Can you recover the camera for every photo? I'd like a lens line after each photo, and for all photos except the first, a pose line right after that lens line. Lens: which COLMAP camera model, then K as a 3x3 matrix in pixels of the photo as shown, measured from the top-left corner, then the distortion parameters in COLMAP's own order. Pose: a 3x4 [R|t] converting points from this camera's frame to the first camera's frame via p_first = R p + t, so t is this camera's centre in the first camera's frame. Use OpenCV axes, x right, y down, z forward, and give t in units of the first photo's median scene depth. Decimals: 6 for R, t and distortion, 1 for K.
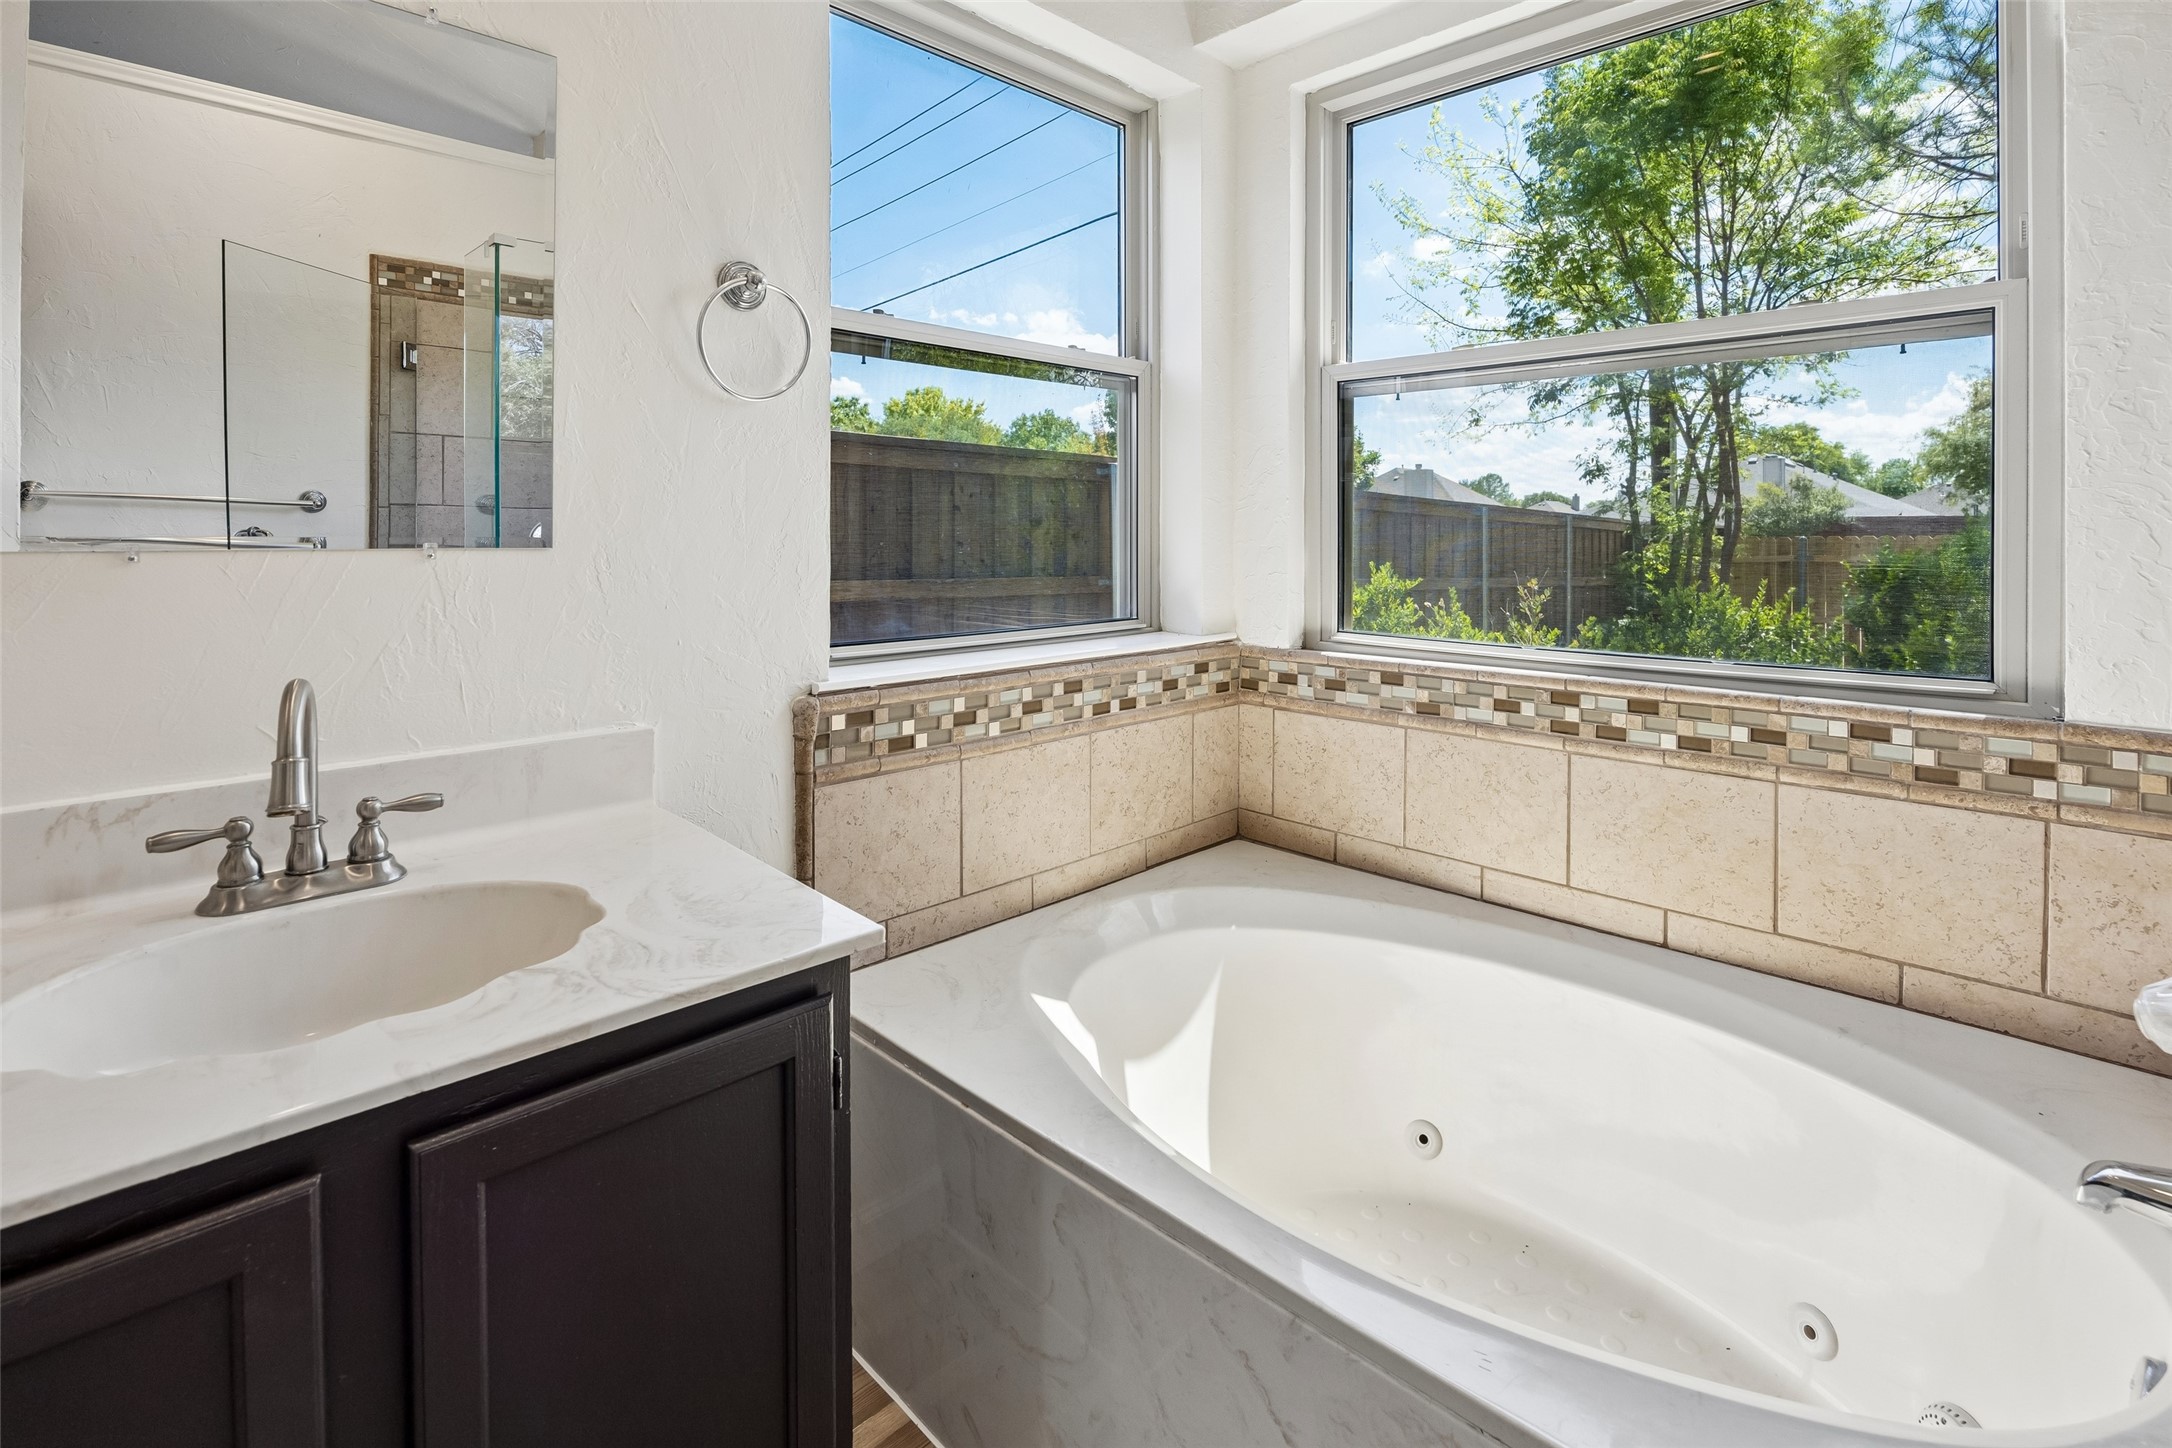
lens RADIAL K [[1029.6, 0, 1074.2], [0, 1029.6, 540.1], [0, 0, 1]] dist [-0.011007, 0.000592]
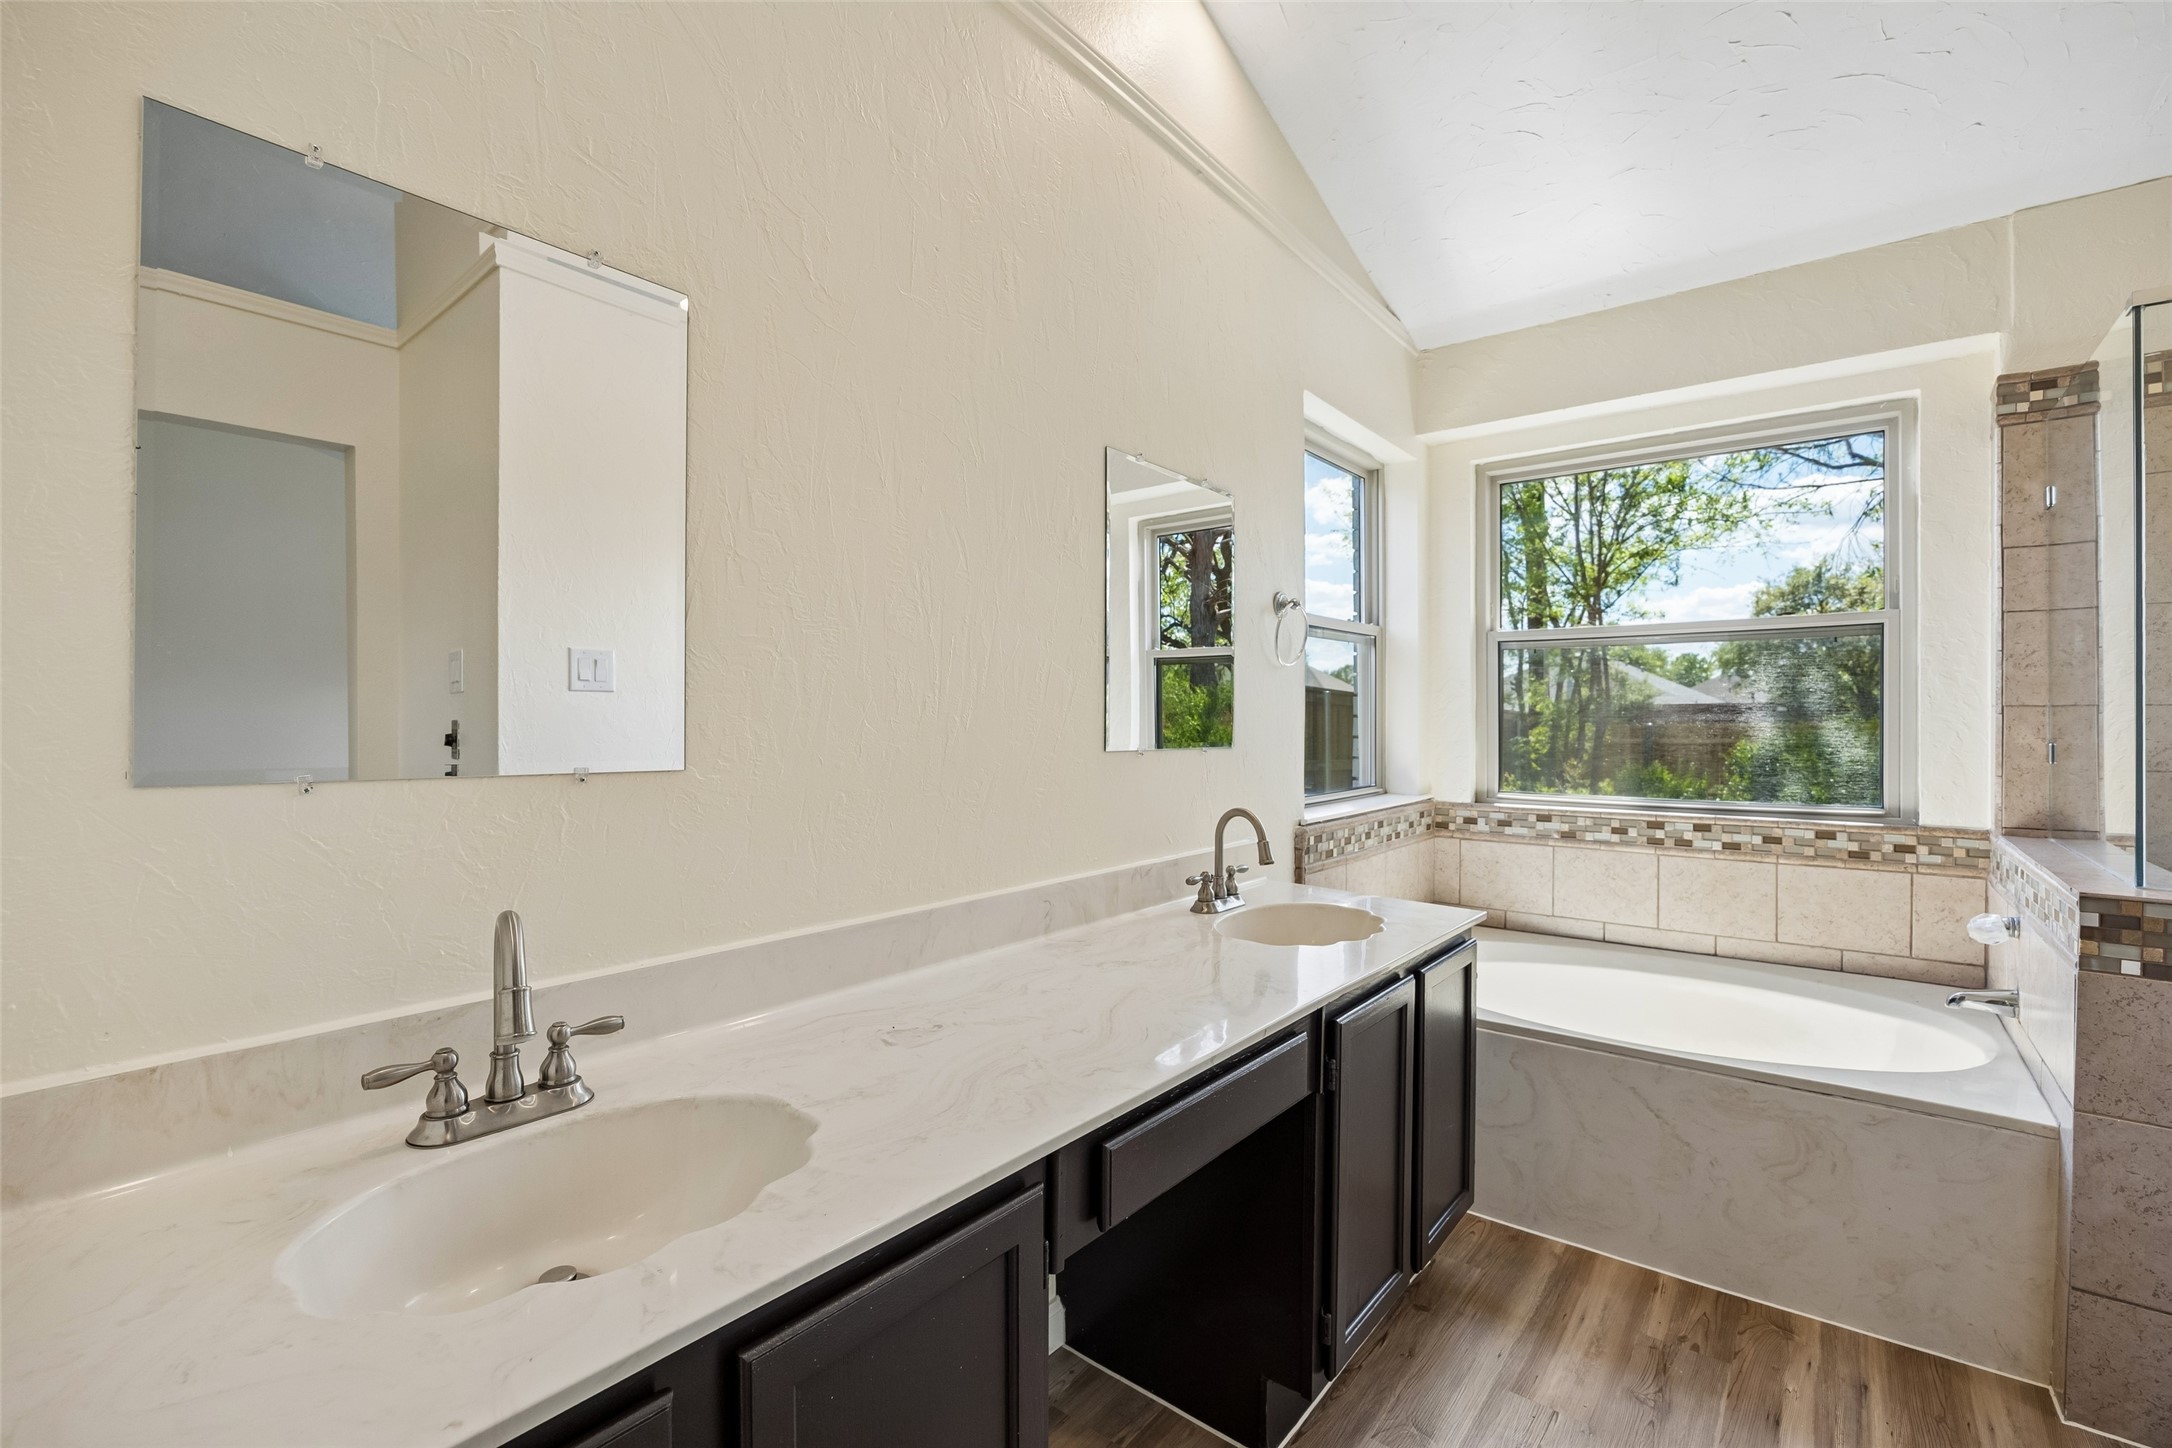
lens RADIAL K [[961.5, 0, 1071.3], [0, 961.5, 726.2], [0, 0, 1]] dist [-0.015156, 0.000861]
pose [[0.994331, -0.003688, 0.106269, -0.676250], [0.003590, 0.999993, 0.001112, -0.023817], [-0.106273, -0.000724, 0.994337, -0.527919]]
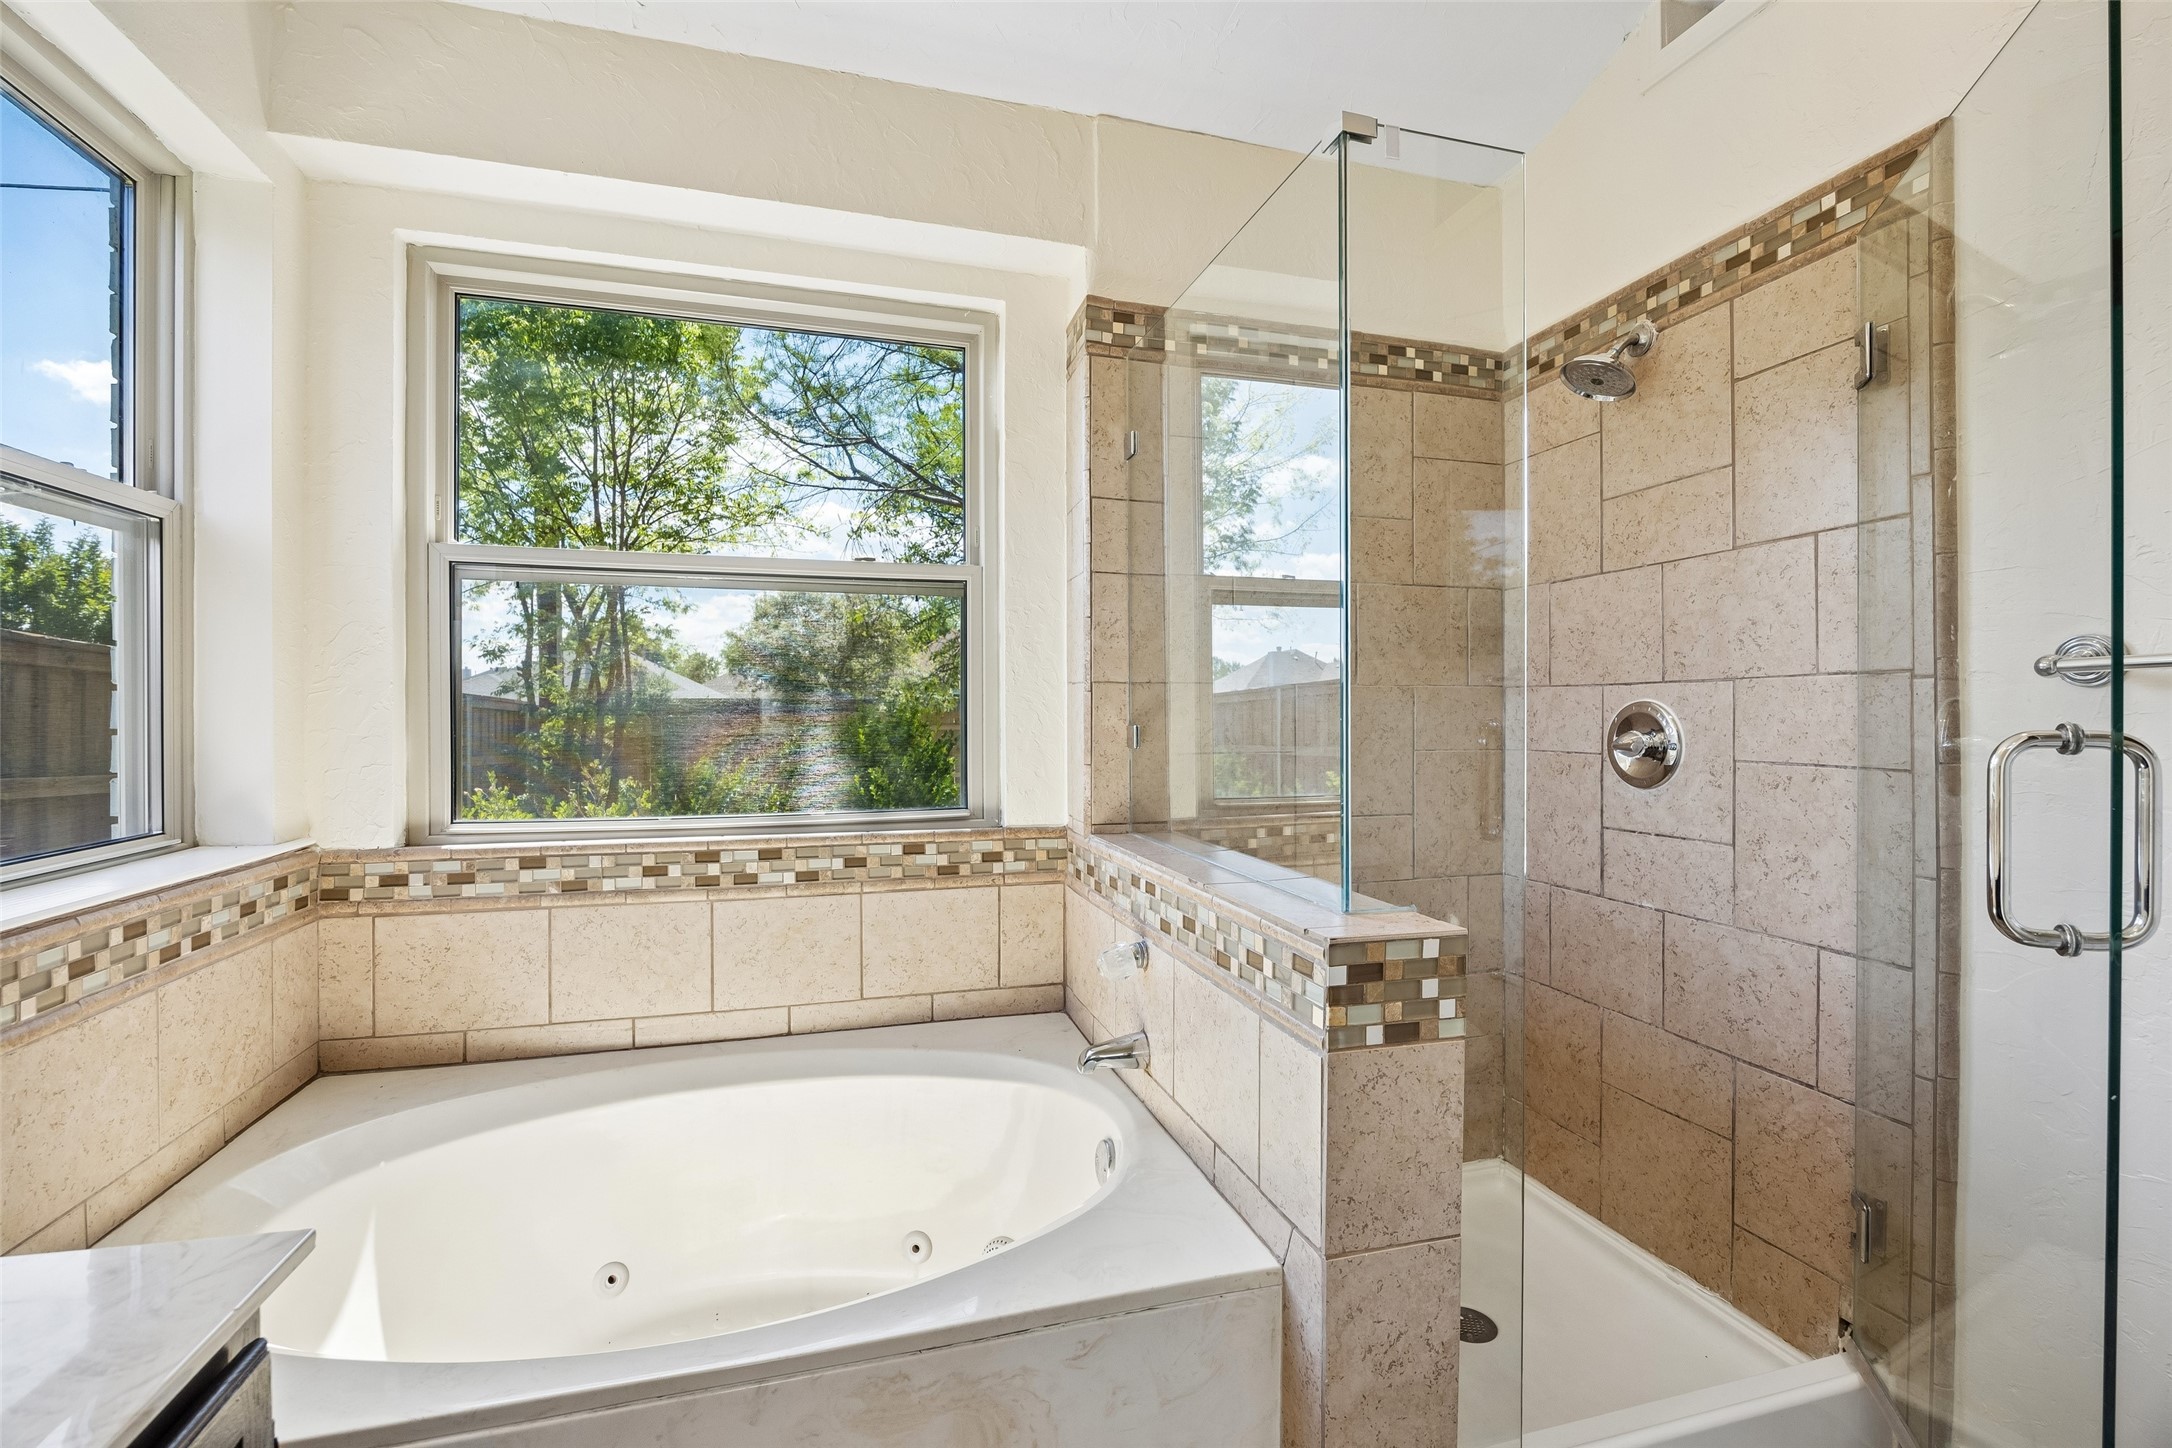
lens RADIAL K [[961.5, 0, 1107.4], [0, 961.5, 717.1], [0, 0, 1]] dist [-0.015156, 0.000861]
pose [[0.469183, -0.005969, 0.883081, -0.273188], [0.007146, 0.999970, 0.002963, -0.008743], [-0.883072, 0.004920, 0.469212, 0.055009]]
